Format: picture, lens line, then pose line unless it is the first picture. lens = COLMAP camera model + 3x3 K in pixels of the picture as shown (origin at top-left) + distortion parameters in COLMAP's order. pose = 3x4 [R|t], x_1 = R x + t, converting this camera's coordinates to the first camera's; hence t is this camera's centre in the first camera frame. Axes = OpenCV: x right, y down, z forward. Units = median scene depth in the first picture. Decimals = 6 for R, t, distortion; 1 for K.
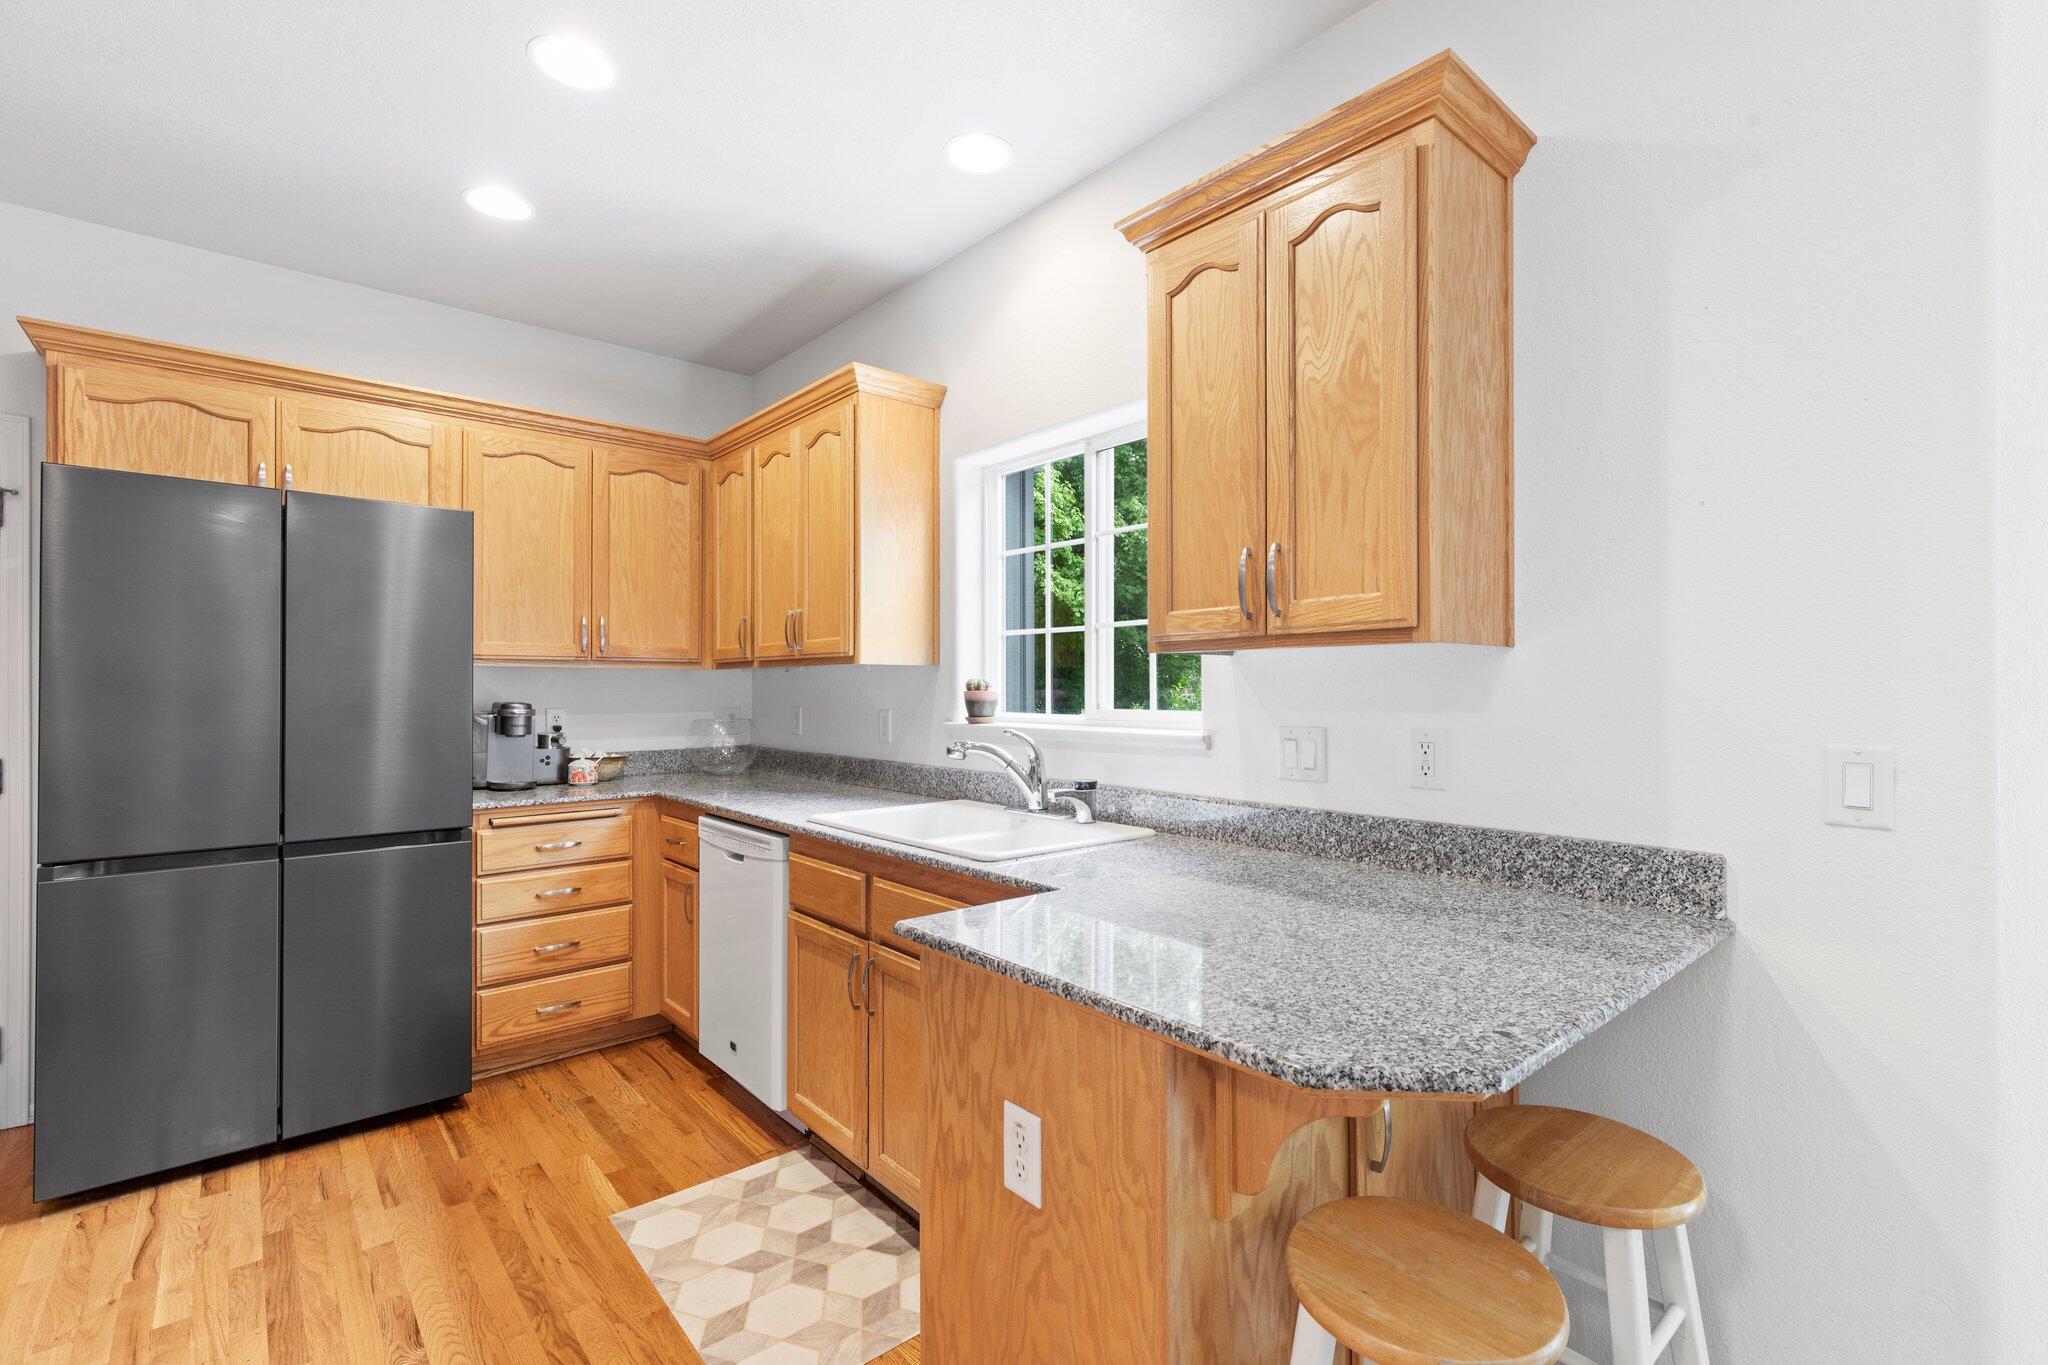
lens RADIAL K [[913.0, 0, 1039.3], [0, 913.0, 687.3], [0, 0, 1]] dist [-0.002526, -0.000972]
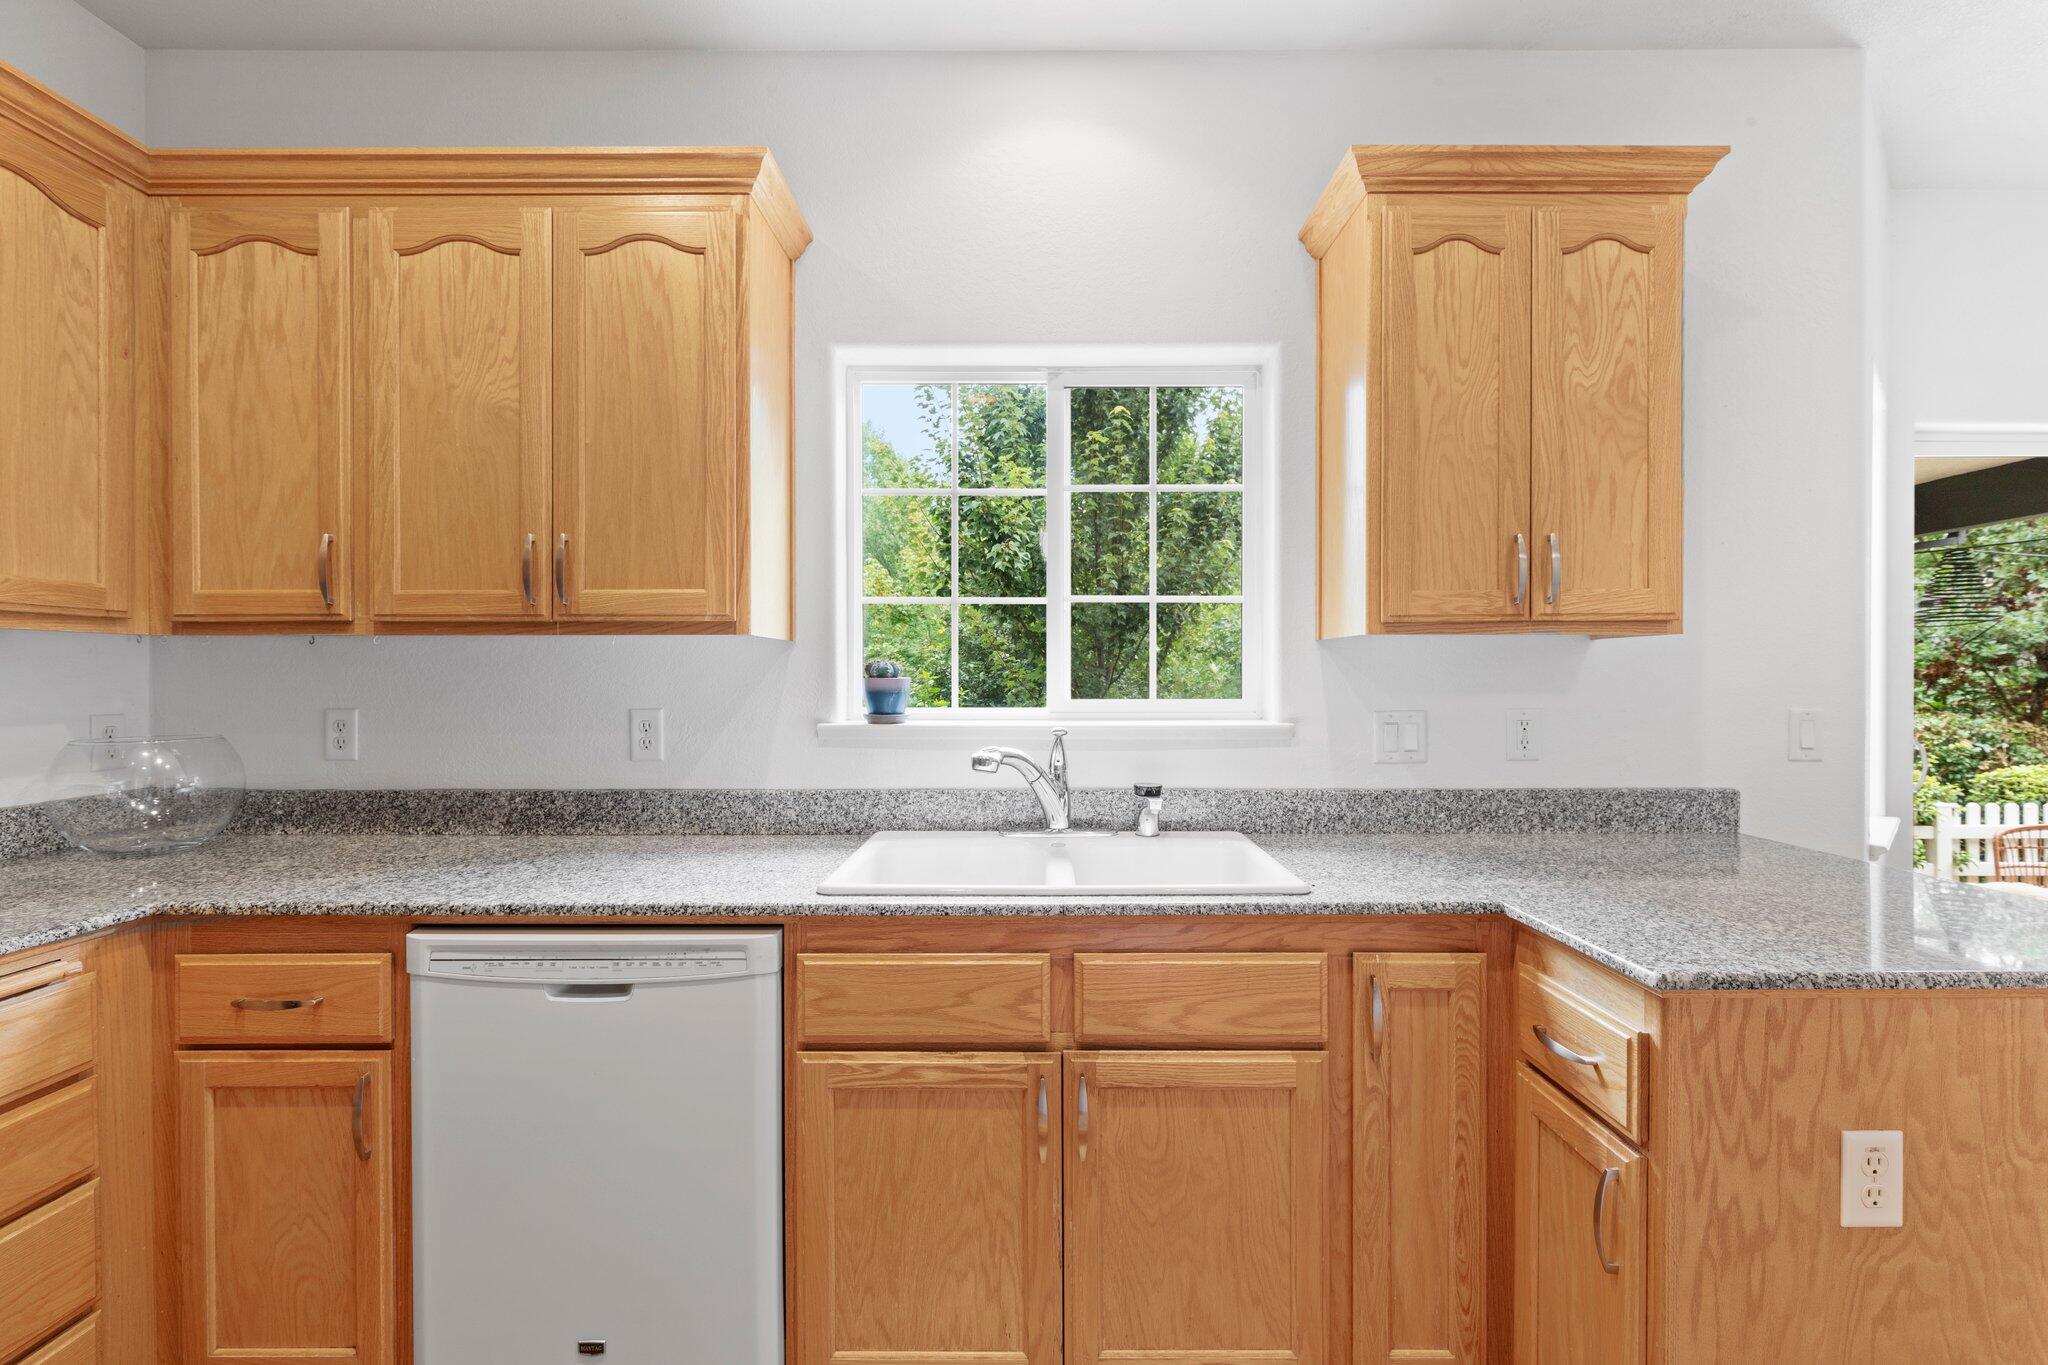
lens RADIAL K [[913.0, 0, 1032.4], [0, 913.0, 687.0], [0, 0, 1]] dist [-0.002526, -0.000972]
pose [[0.660751, -0.007839, 0.750564, -0.612030], [0.000596, 0.999951, 0.009919, 0.004568], [-0.750605, -0.006106, 0.660723, 0.504435]]
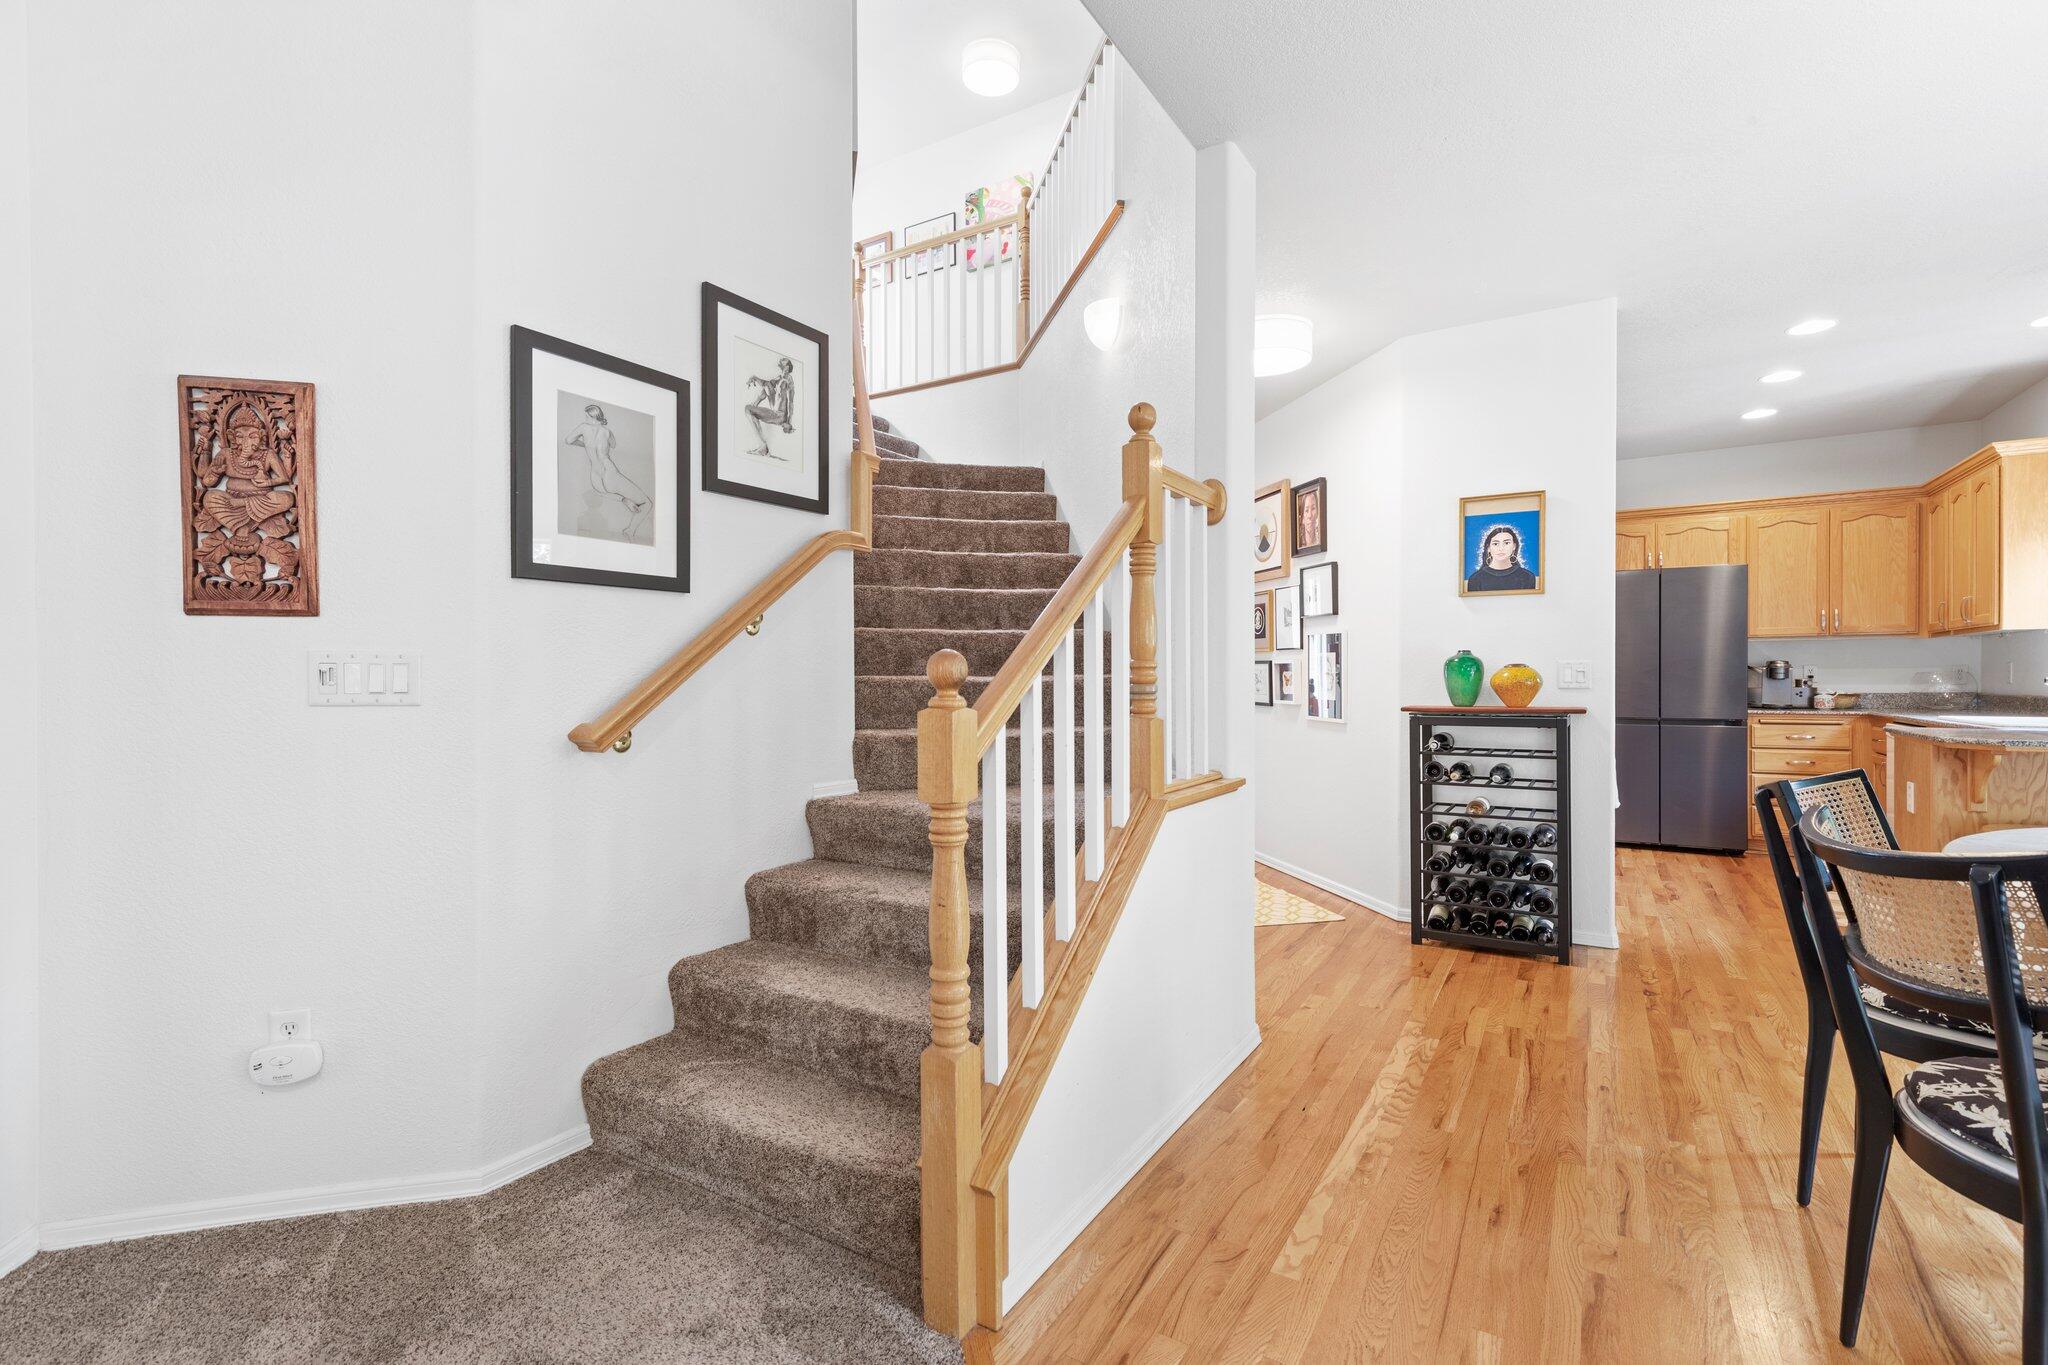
lens RADIAL K [[913.0, 0, 1026.5], [0, 913.0, 682.2], [0, 0, 1]] dist [-0.002526, -0.000972]
pose [[0.285008, 0.003242, -0.958520, 0.950796], [0.004723, 0.999977, 0.004786, 0.056917], [0.958513, -0.005891, 0.284986, -1.226220]]
